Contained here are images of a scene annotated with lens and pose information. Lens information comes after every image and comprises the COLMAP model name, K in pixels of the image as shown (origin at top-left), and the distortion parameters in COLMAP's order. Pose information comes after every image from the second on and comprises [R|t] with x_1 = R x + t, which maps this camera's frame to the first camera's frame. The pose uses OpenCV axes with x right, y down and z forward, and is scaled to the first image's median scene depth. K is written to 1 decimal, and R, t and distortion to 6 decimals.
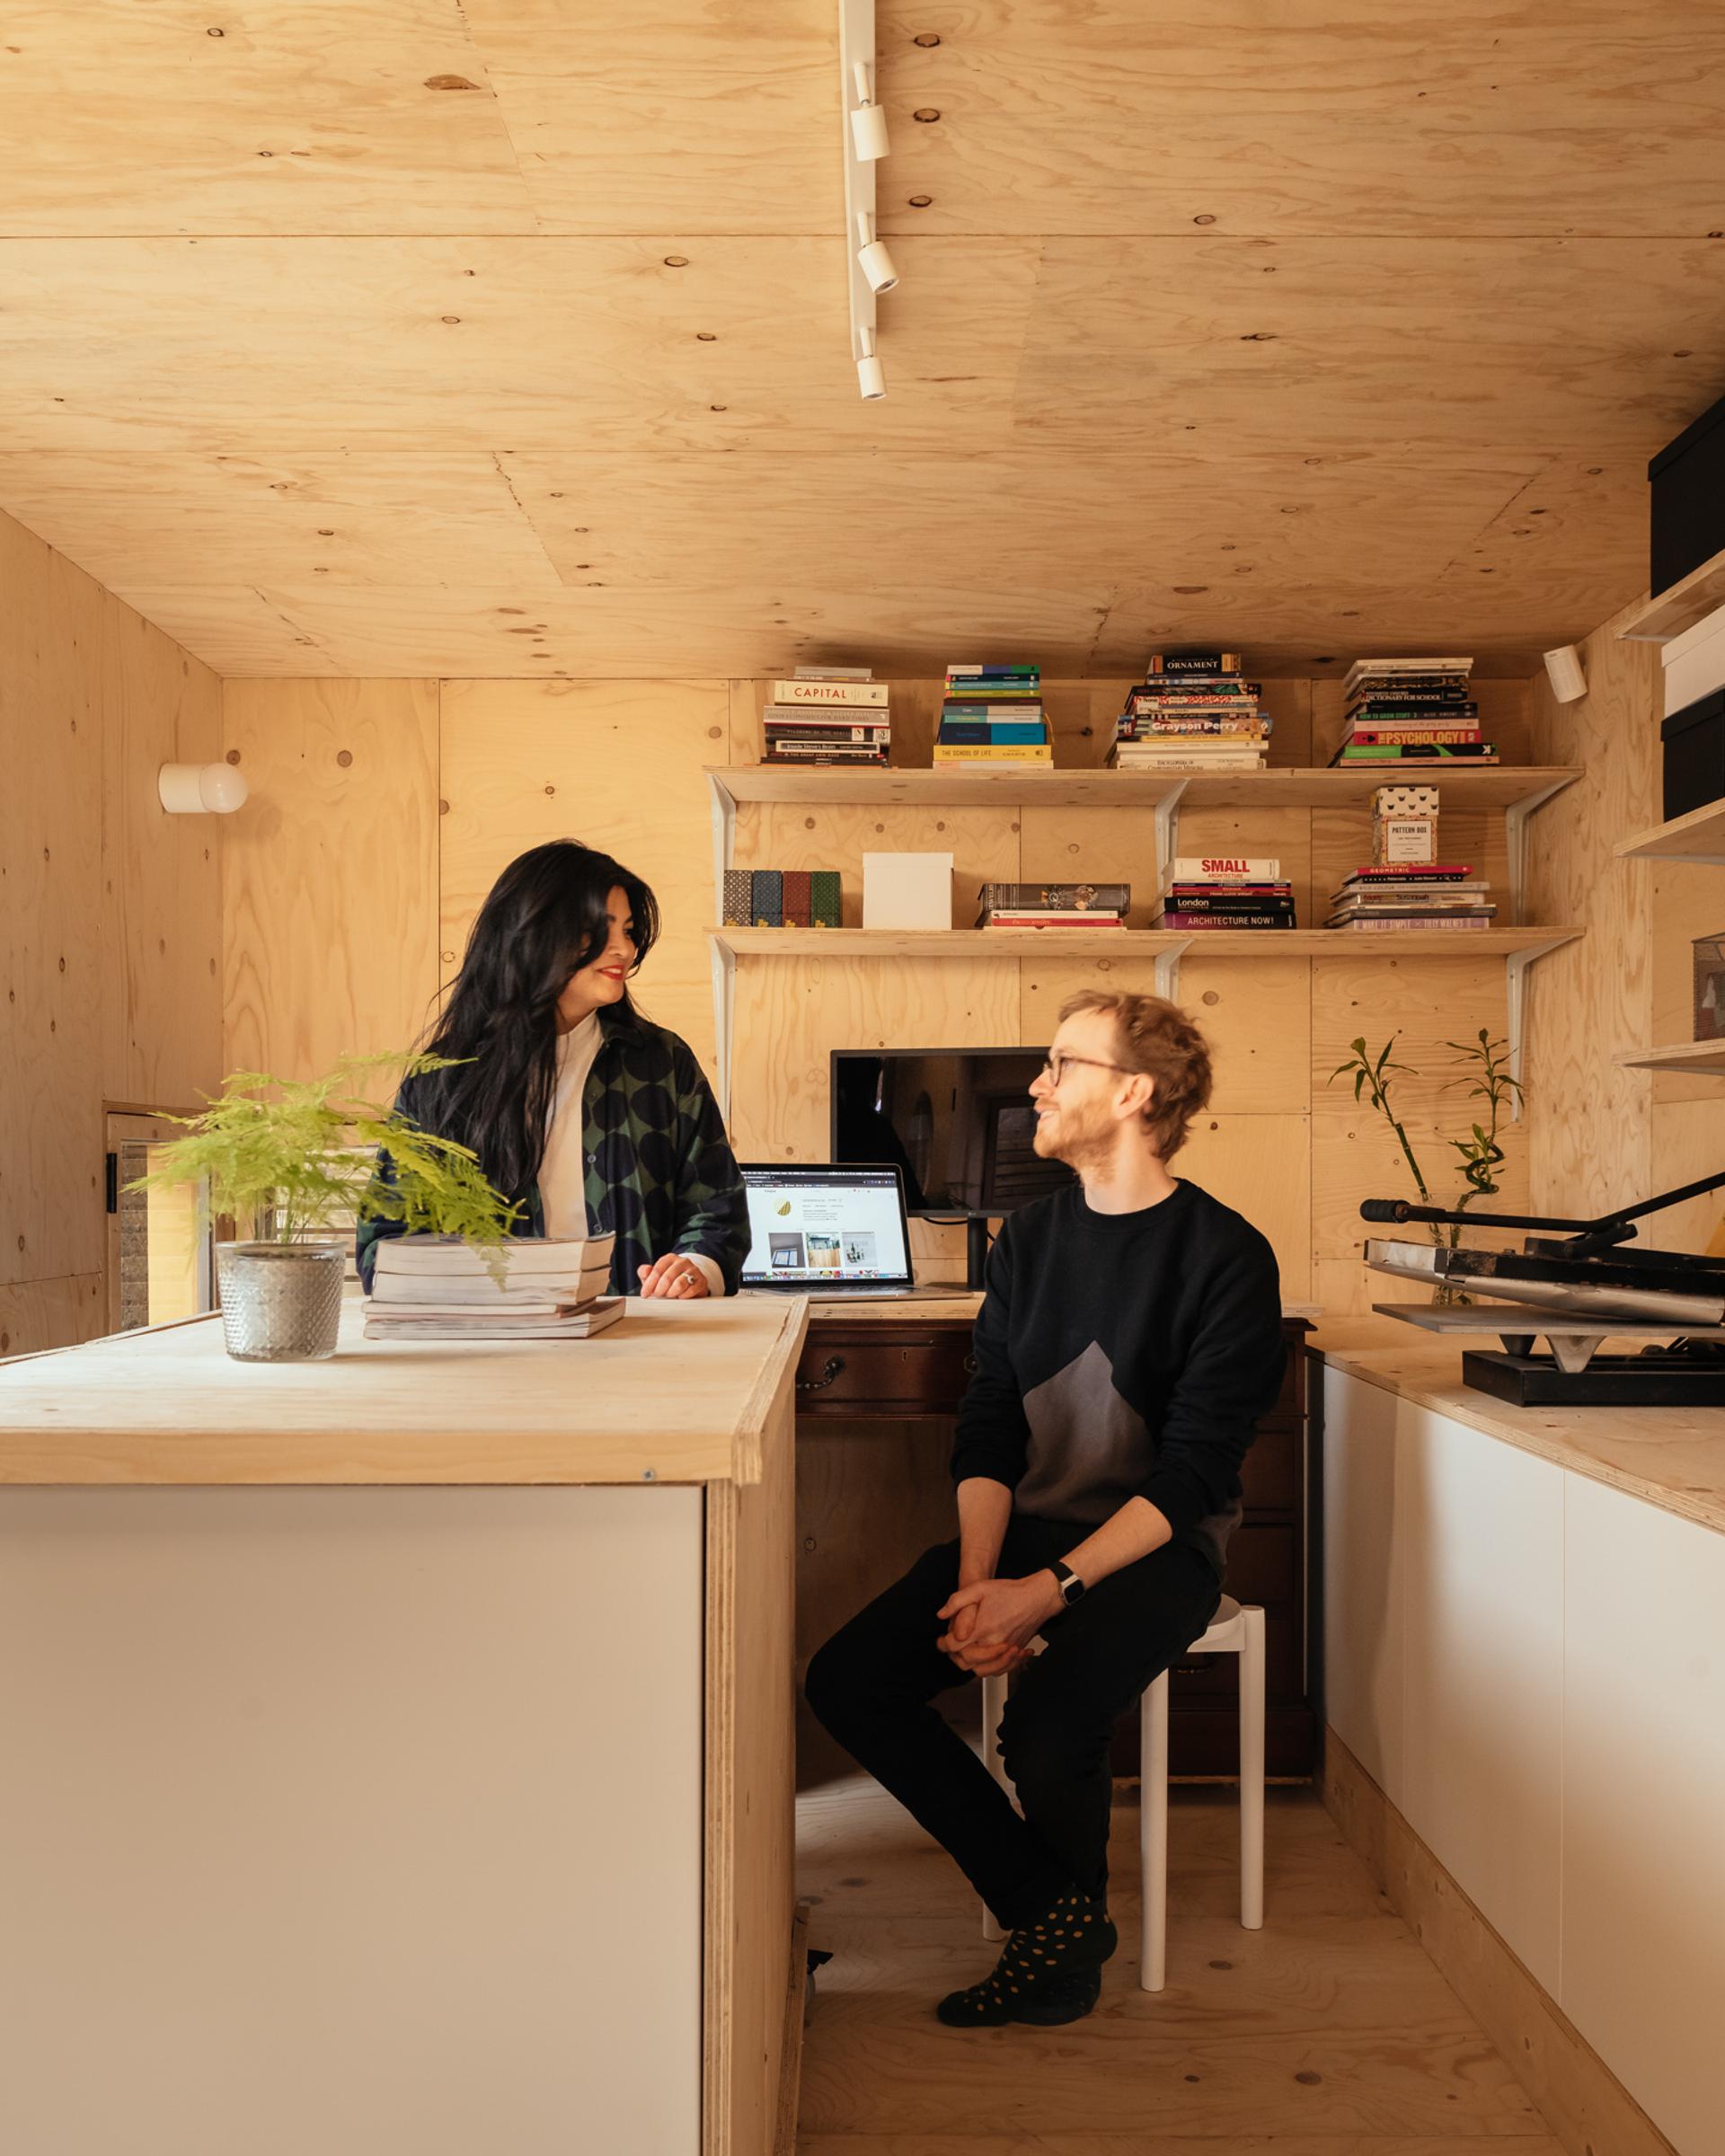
lens RADIAL K [[1832.6, 0, 861.9], [0, 1832.6, 1198.1], [0, 0, 1]] dist [-0.006023, -0.008690]
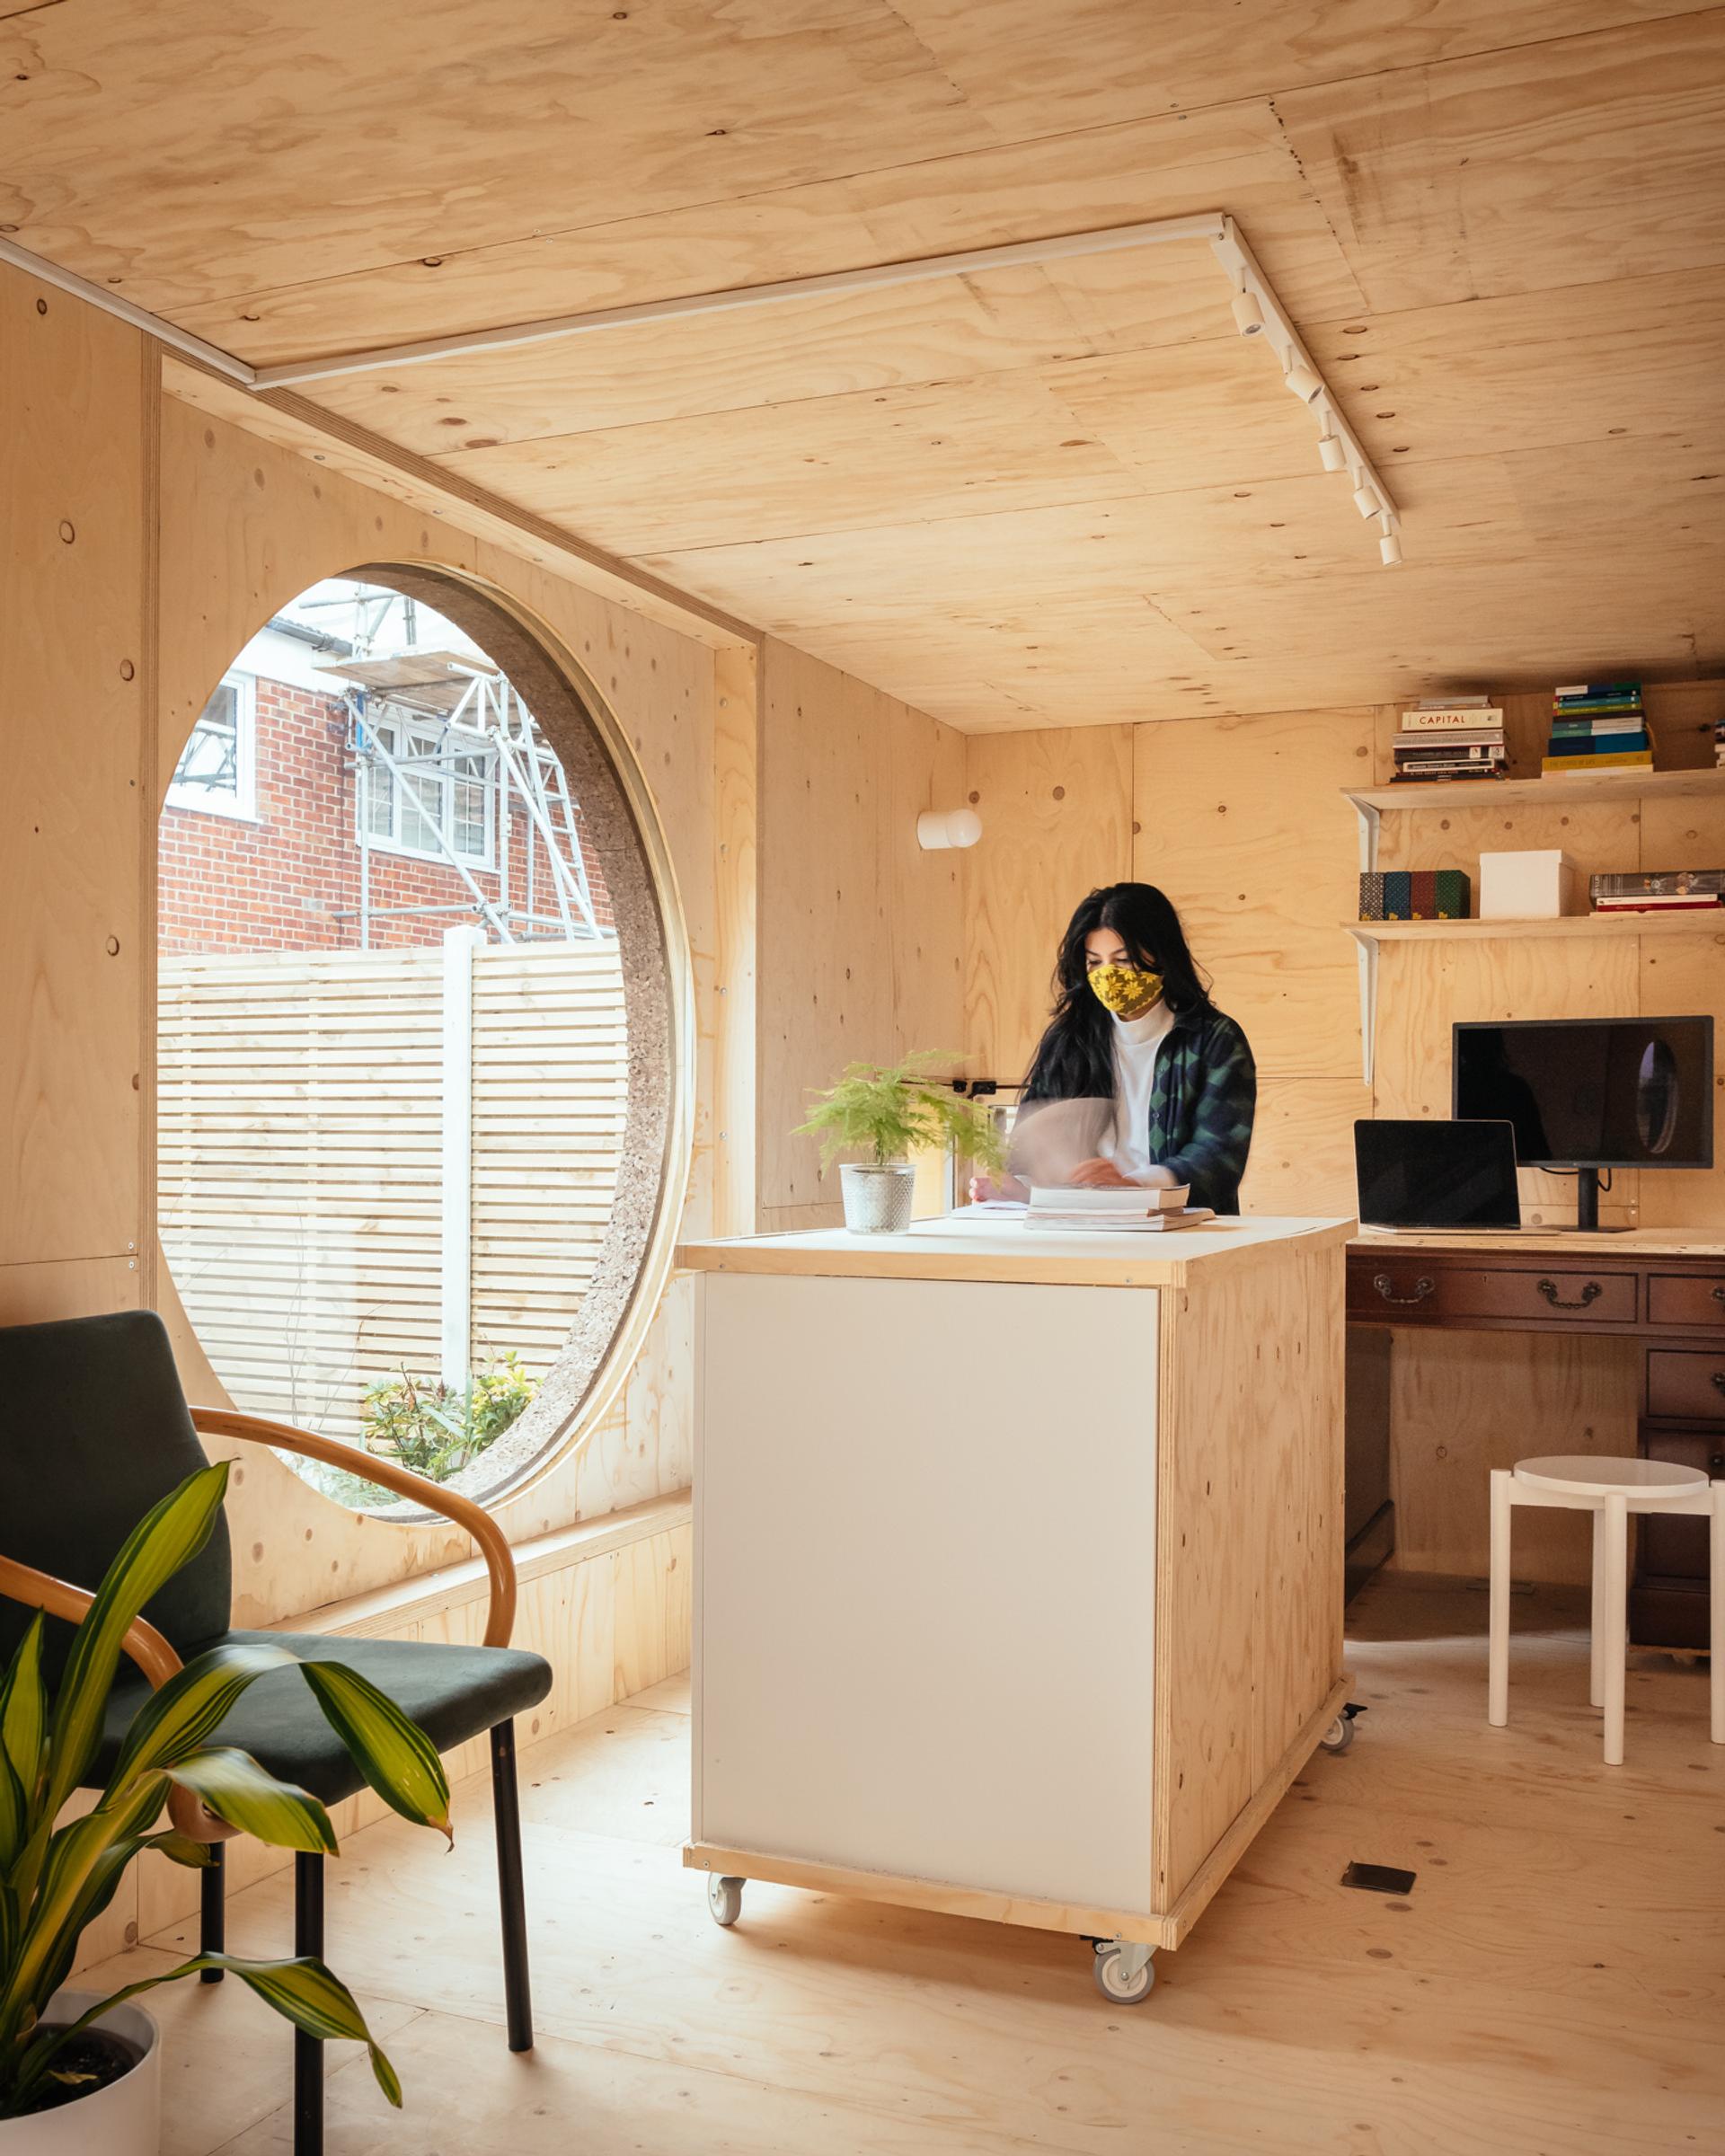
lens RADIAL K [[2110.6, 0, 862.5], [0, 2110.6, 1078.0], [0, 0, 1]] dist [-0.005248, -0.012753]
pose [[0.919600, -0.006097, -0.392809, 0.165320], [-0.009245, 0.999267, -0.037152, 0.007665], [0.392748, 0.037796, 0.918869, -0.380963]]
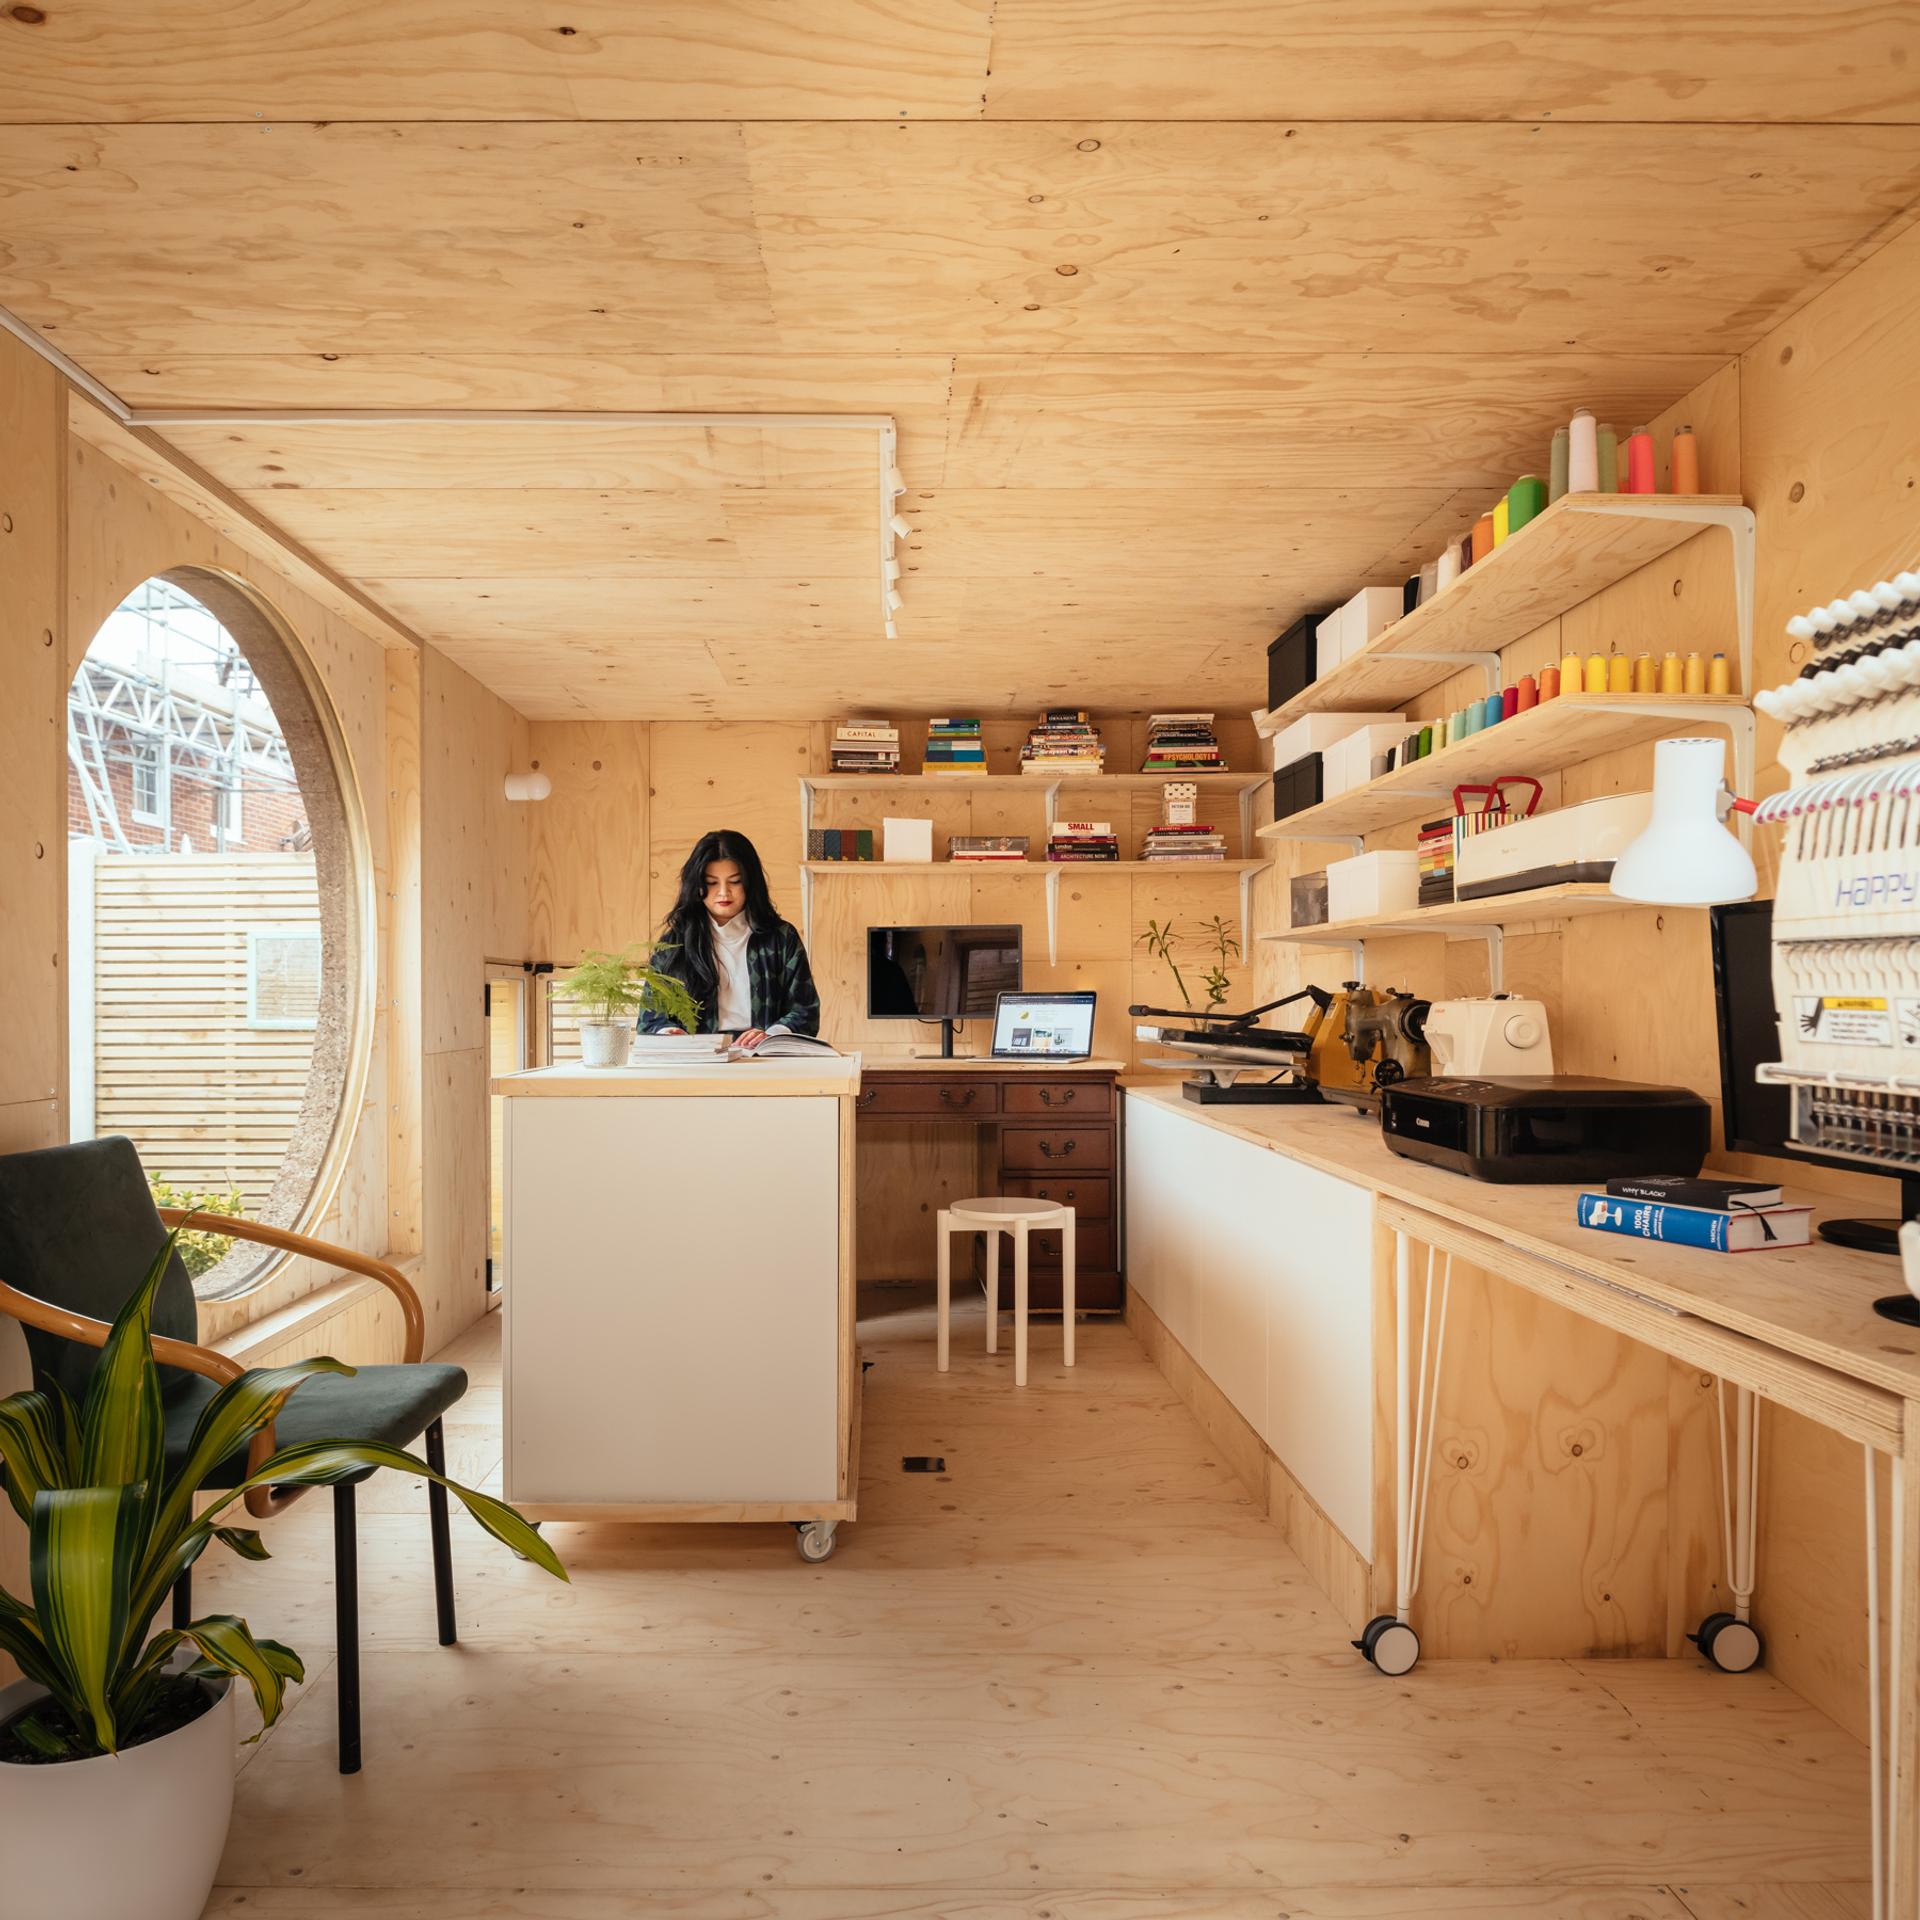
lens RADIAL K [[1447.7, 0, 901.8], [0, 1447.7, 958.1], [0, 0, 1]] dist [-0.003053, -0.005607]
pose [[0.999814, -0.003241, 0.019031, -0.010380], [0.003988, 0.999218, -0.039342, 0.007640], [-0.018889, 0.039411, 0.999045, -0.450590]]
